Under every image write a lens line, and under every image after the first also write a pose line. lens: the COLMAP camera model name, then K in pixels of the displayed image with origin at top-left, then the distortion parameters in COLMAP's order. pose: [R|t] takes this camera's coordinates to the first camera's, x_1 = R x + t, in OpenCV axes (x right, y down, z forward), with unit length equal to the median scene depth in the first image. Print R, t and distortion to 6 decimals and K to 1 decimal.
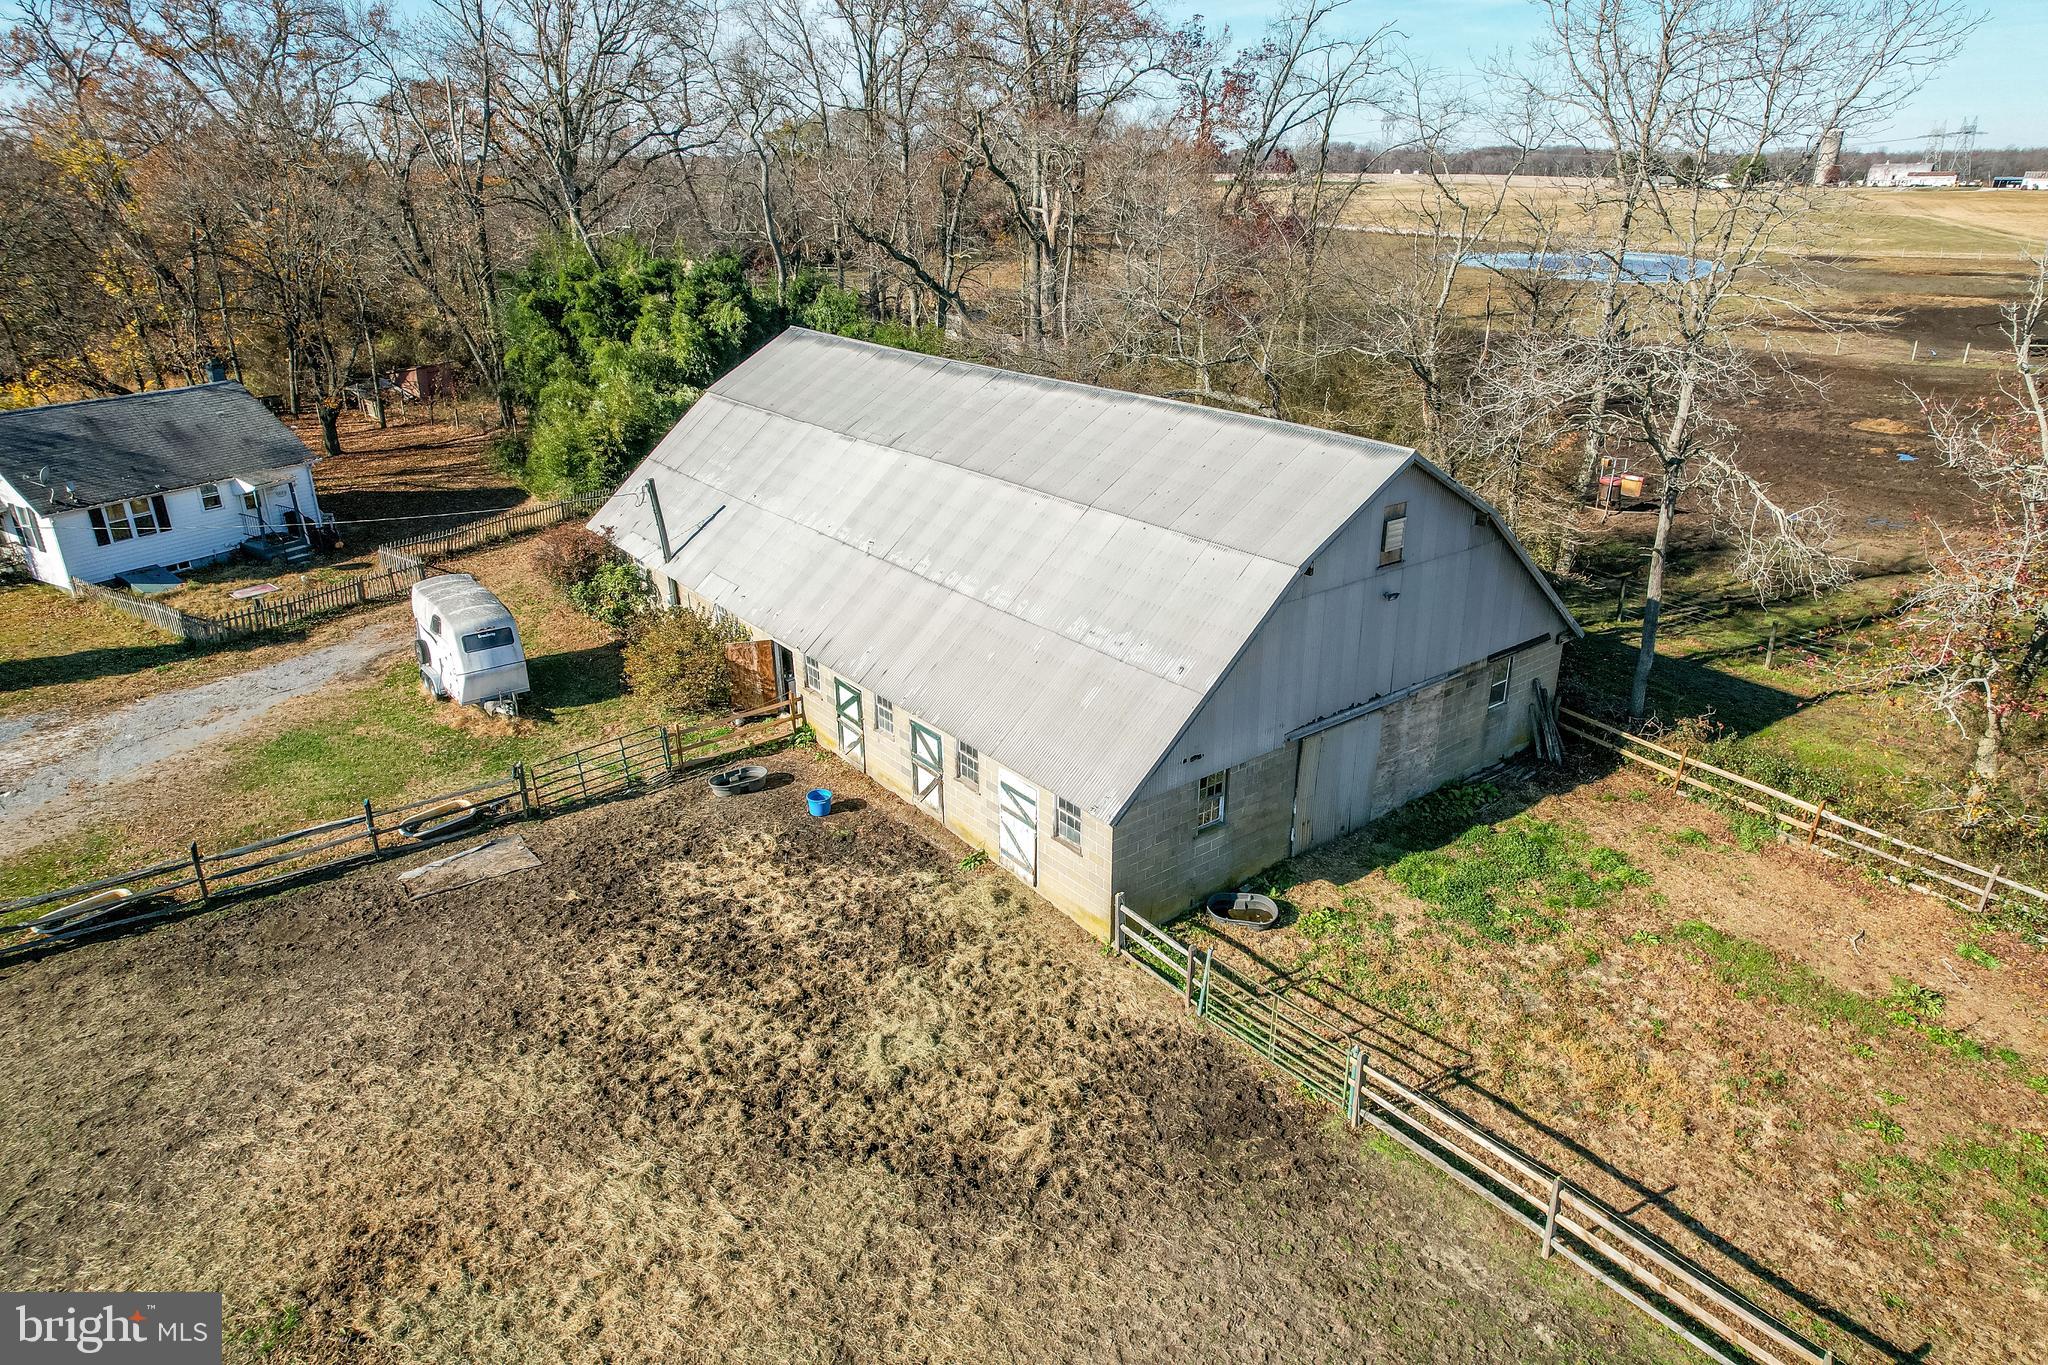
lens RADIAL K [[1309.3, 0, 1016.5], [0, 1309.3, 668.3], [0, 0, 1]] dist [-0.051299, 0.005670]
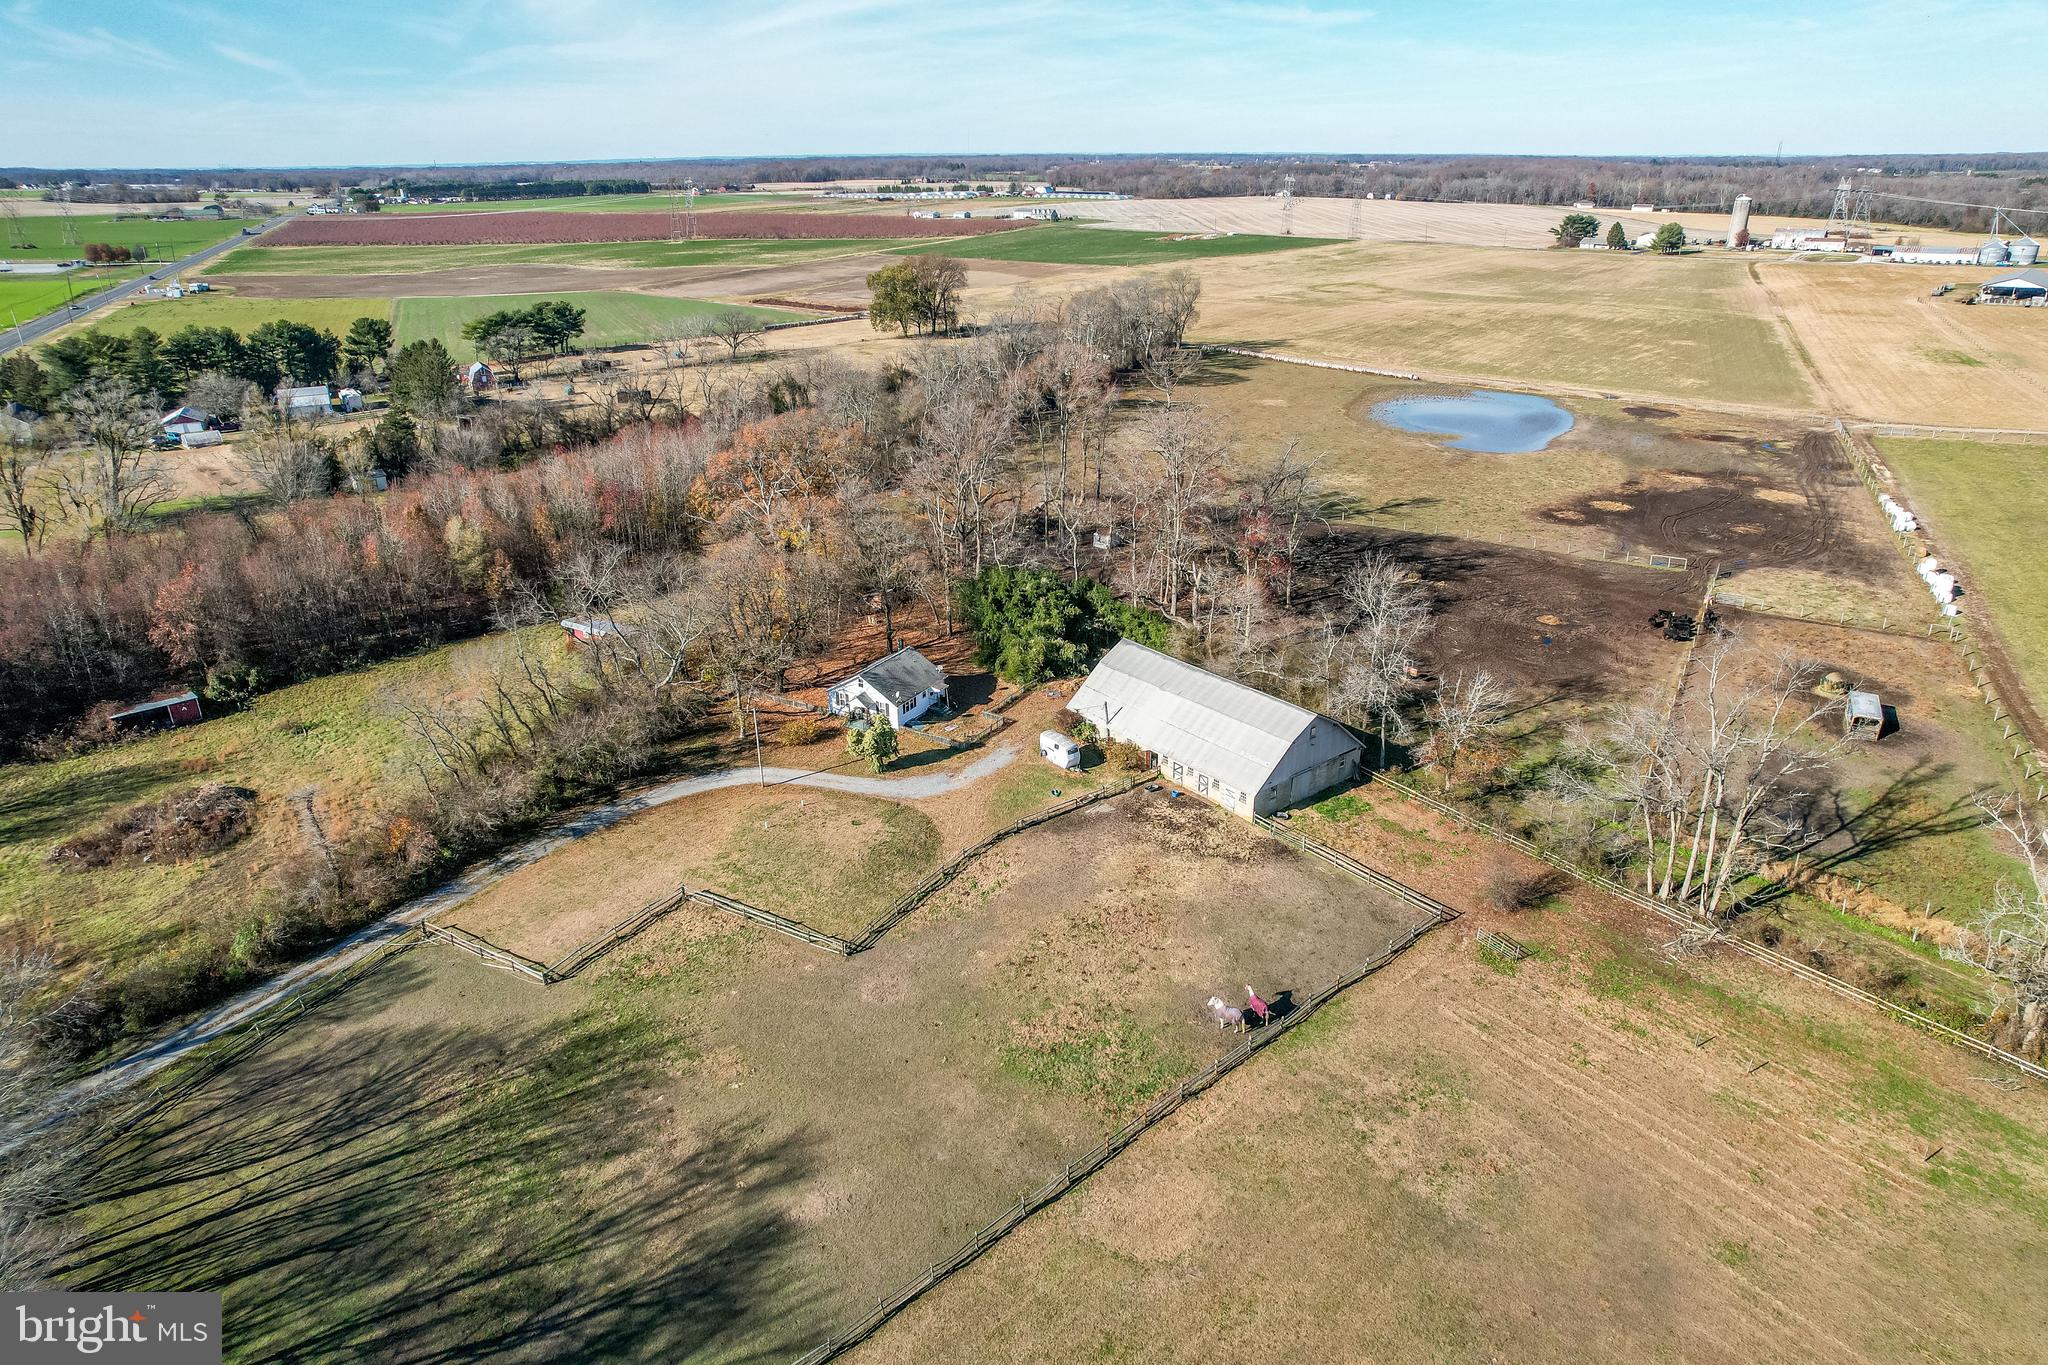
lens RADIAL K [[1309.3, 0, 1013.5], [0, 1309.3, 690.8], [0, 0, 1]] dist [-0.051299, 0.005670]
pose [[0.999882, -0.013021, 0.008178, -0.728996], [0.012762, 0.999441, 0.030897, -0.373215], [-0.008576, -0.030789, 0.999489, -3.264817]]
